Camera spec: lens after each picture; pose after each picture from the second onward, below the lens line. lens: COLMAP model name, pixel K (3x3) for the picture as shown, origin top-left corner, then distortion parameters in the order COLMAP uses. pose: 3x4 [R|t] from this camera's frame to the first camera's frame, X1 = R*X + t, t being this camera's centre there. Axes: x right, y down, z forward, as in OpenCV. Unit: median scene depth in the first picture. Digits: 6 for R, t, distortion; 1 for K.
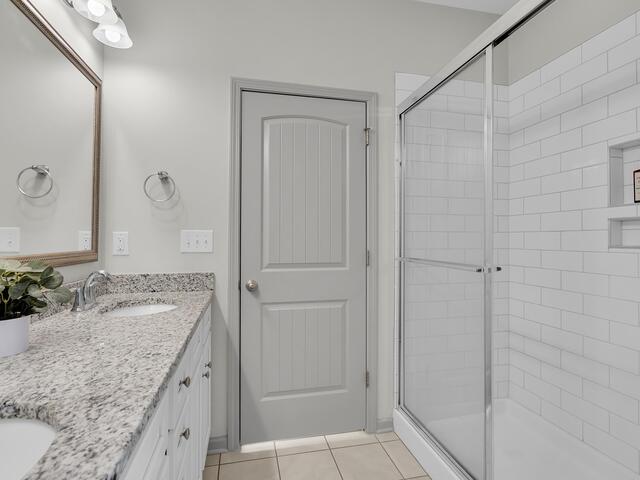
lens RADIAL K [[331.7, 0, 317.1], [0, 331.7, 235.2], [0, 0, 1]] dist [-0.004788, 0.000255]
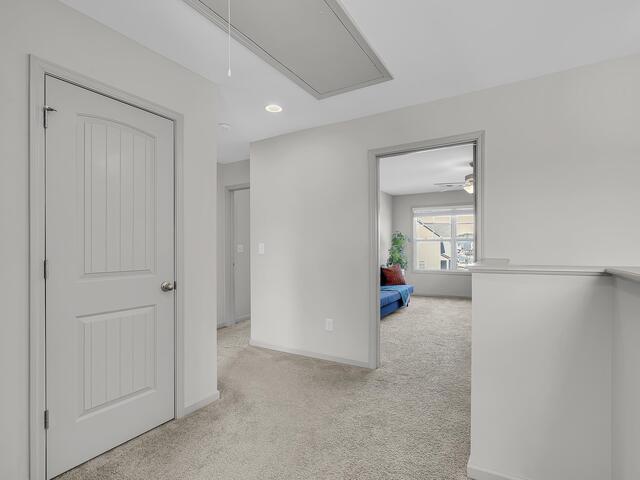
lens RADIAL K [[331.7, 0, 317.1], [0, 331.7, 235.2], [0, 0, 1]] dist [-0.004788, 0.000255]
pose [[0.701955, 0.034589, 0.711381, -0.325148], [-0.018668, 0.999370, -0.030171, -0.002928], [-0.711977, 0.007899, 0.702159, -0.108628]]
